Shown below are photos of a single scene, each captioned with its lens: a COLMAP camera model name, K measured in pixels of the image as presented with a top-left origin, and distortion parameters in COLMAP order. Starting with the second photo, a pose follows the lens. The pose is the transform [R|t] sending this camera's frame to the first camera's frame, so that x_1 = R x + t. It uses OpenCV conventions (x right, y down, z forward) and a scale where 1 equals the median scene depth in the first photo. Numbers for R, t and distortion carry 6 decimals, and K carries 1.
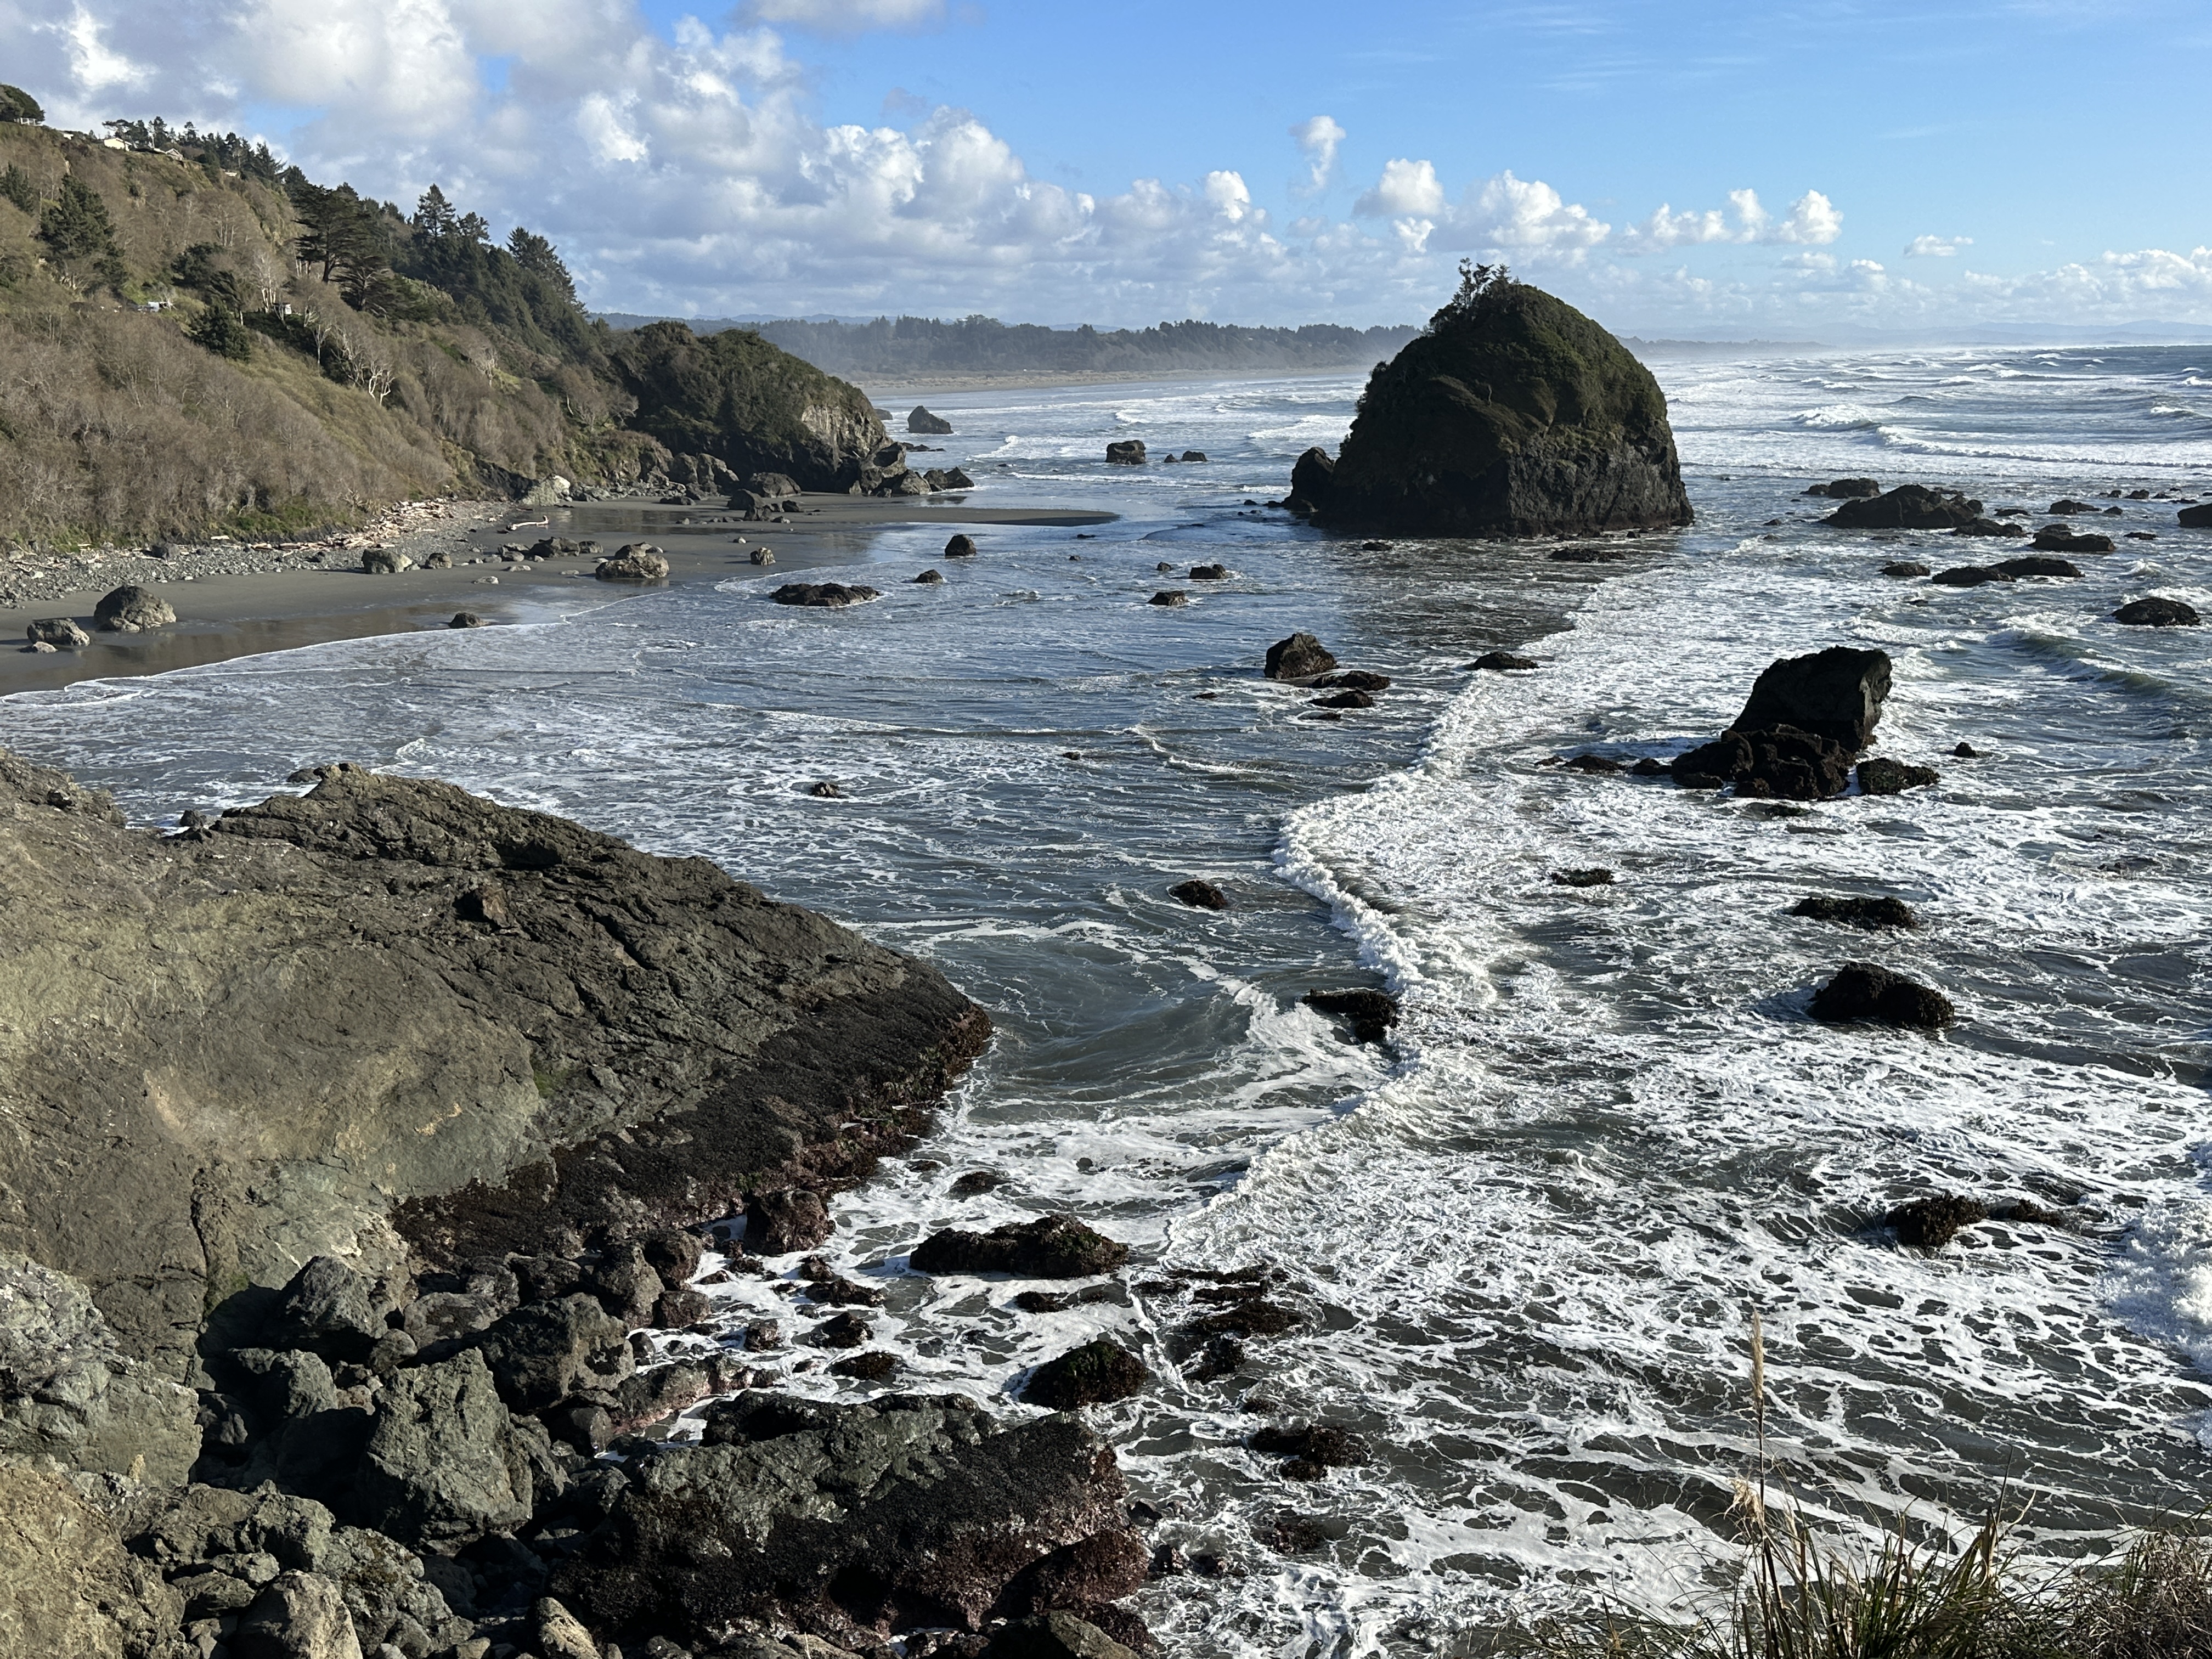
lens RADIAL K [[2054.6, 0, 1107.2], [0, 2054.6, 829.5], [0, 0, 1]] dist [0.003089, 0.000000]
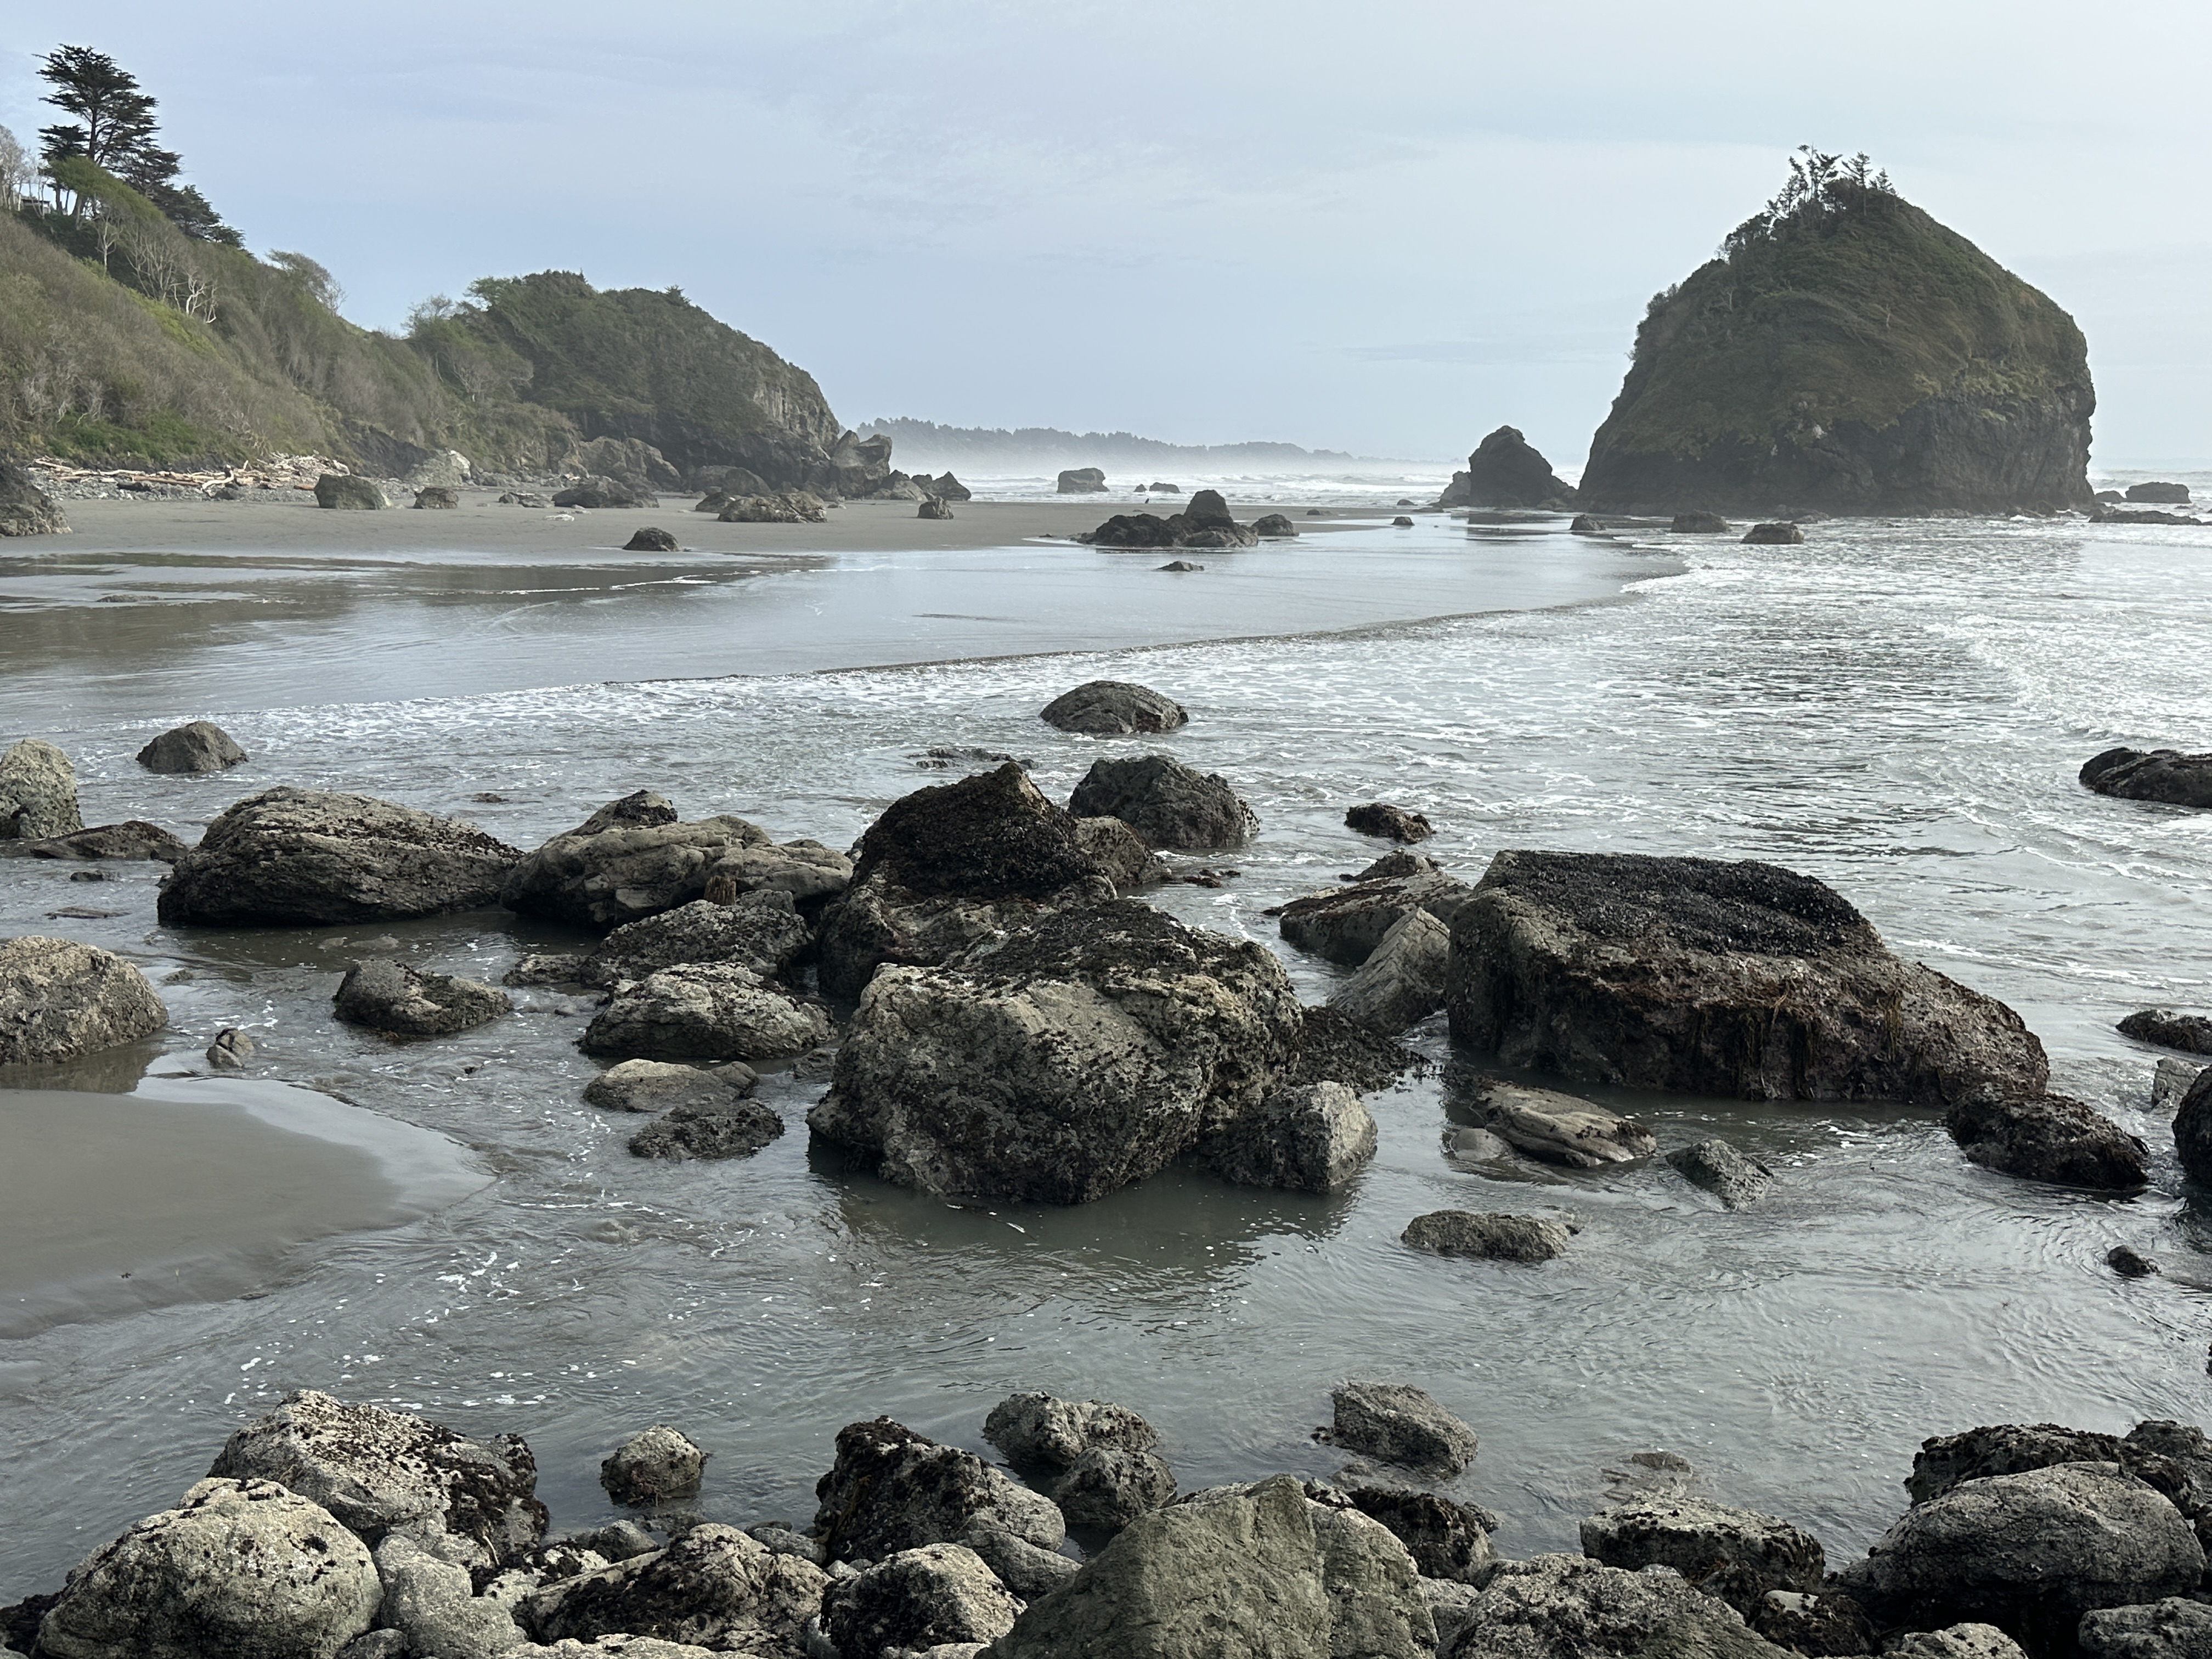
lens RADIAL K [[2205.0, 0, 1104.9], [0, 2205.0, 828.9], [0, 0, 1]] dist [0.009645, 0.000000]
pose [[0.990377, -0.008356, 0.138142, -0.172006], [0.016986, 0.997968, -0.061411, 0.007853], [-0.137349, 0.063166, 0.988507, 0.261348]]
